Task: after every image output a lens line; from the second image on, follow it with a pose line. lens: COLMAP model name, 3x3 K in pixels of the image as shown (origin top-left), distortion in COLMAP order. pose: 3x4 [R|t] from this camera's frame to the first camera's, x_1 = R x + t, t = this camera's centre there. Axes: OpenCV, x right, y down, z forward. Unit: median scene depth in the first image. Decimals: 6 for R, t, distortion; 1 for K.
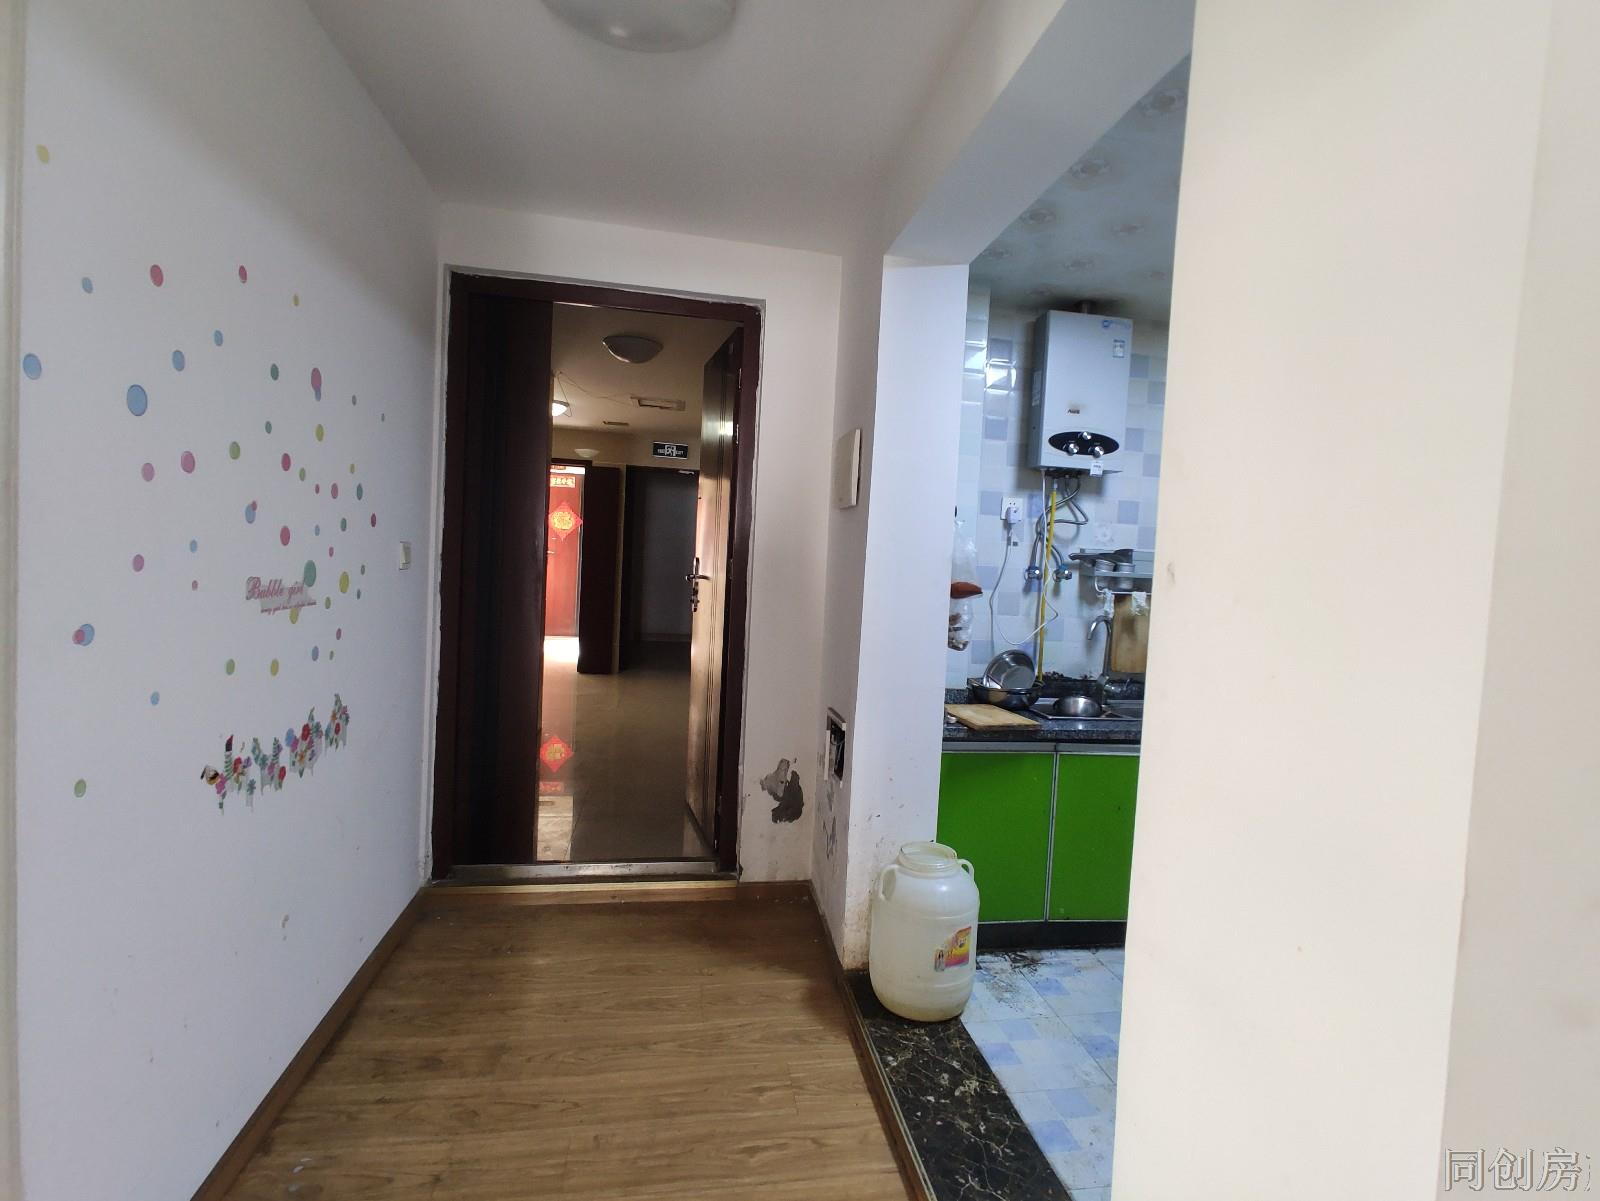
lens RADIAL K [[777.9, 0, 799.9], [0, 777.9, 599.2], [0, 0, 1]] dist [-0.003442, -0.000865]
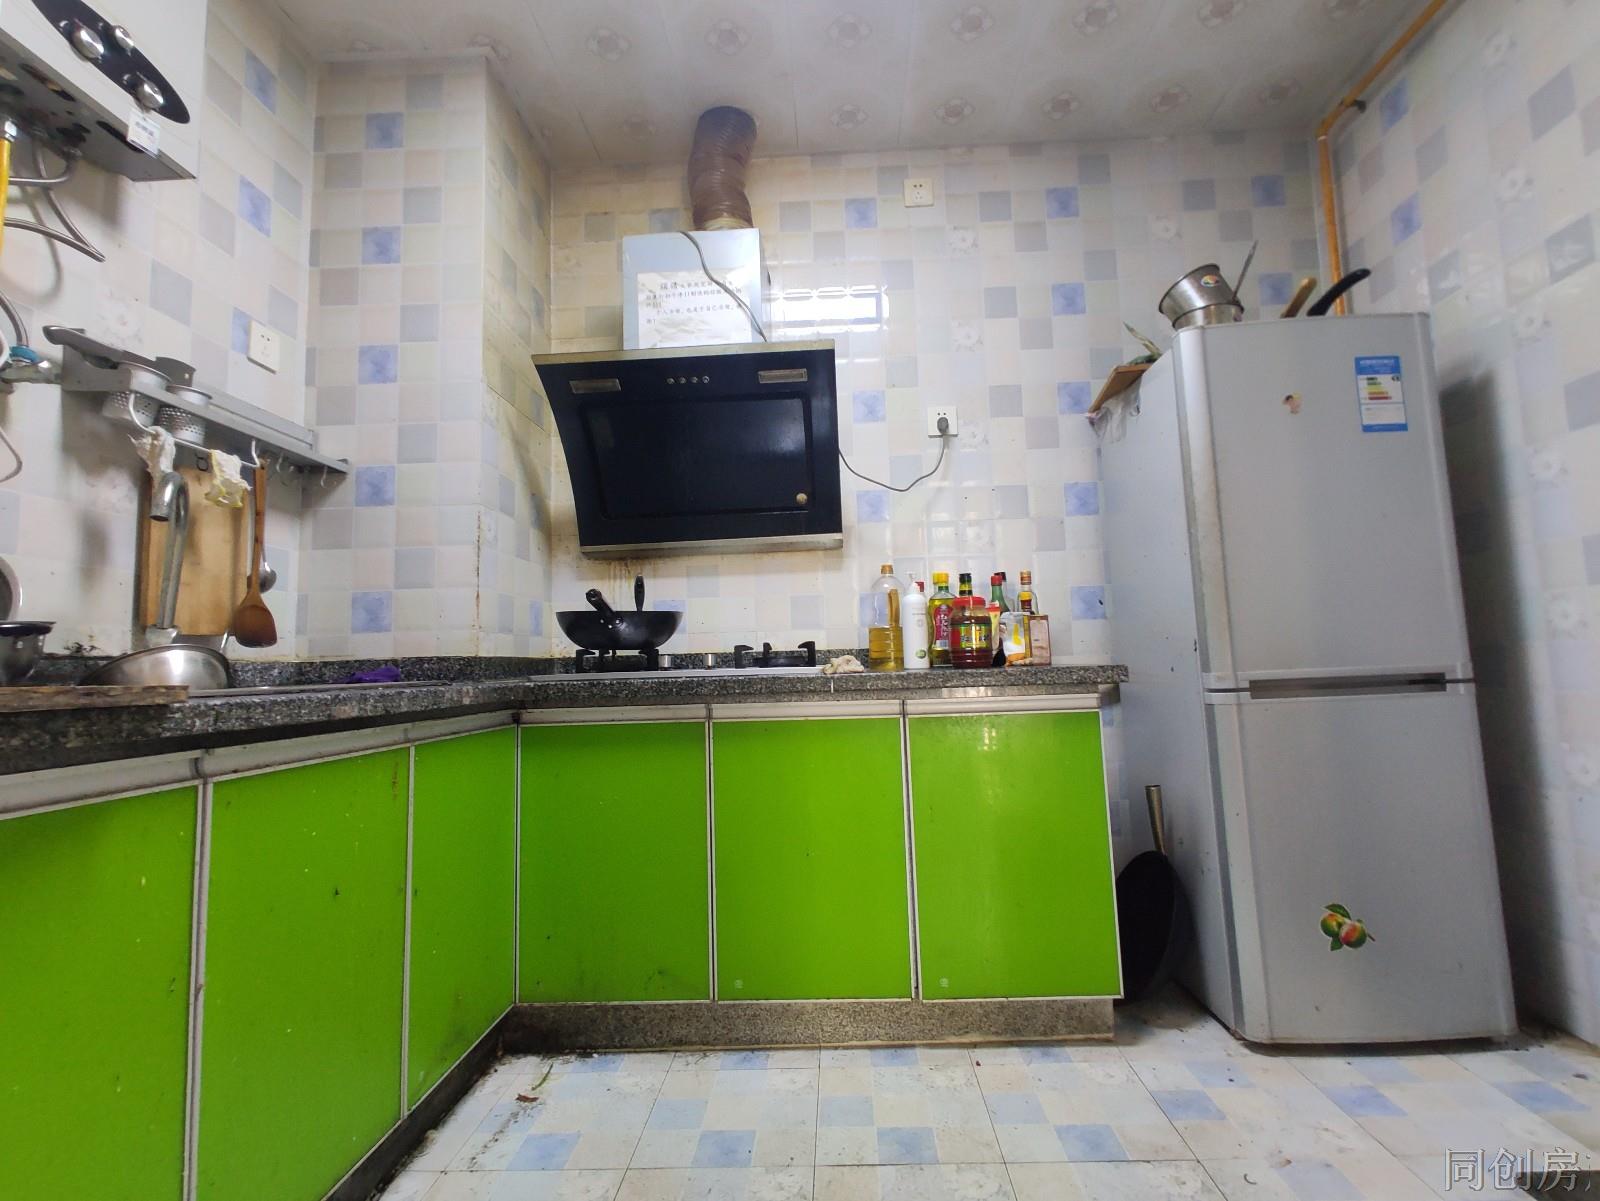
lens RADIAL K [[777.9, 0, 800.1], [0, 777.9, 595.4], [0, 0, 1]] dist [-0.003442, -0.000865]
pose [[0.210934, 0.036829, 0.976806, 0.054278], [0.091490, 0.994160, -0.057240, 0.135381], [-0.973209, 0.101442, 0.206333, 0.572114]]
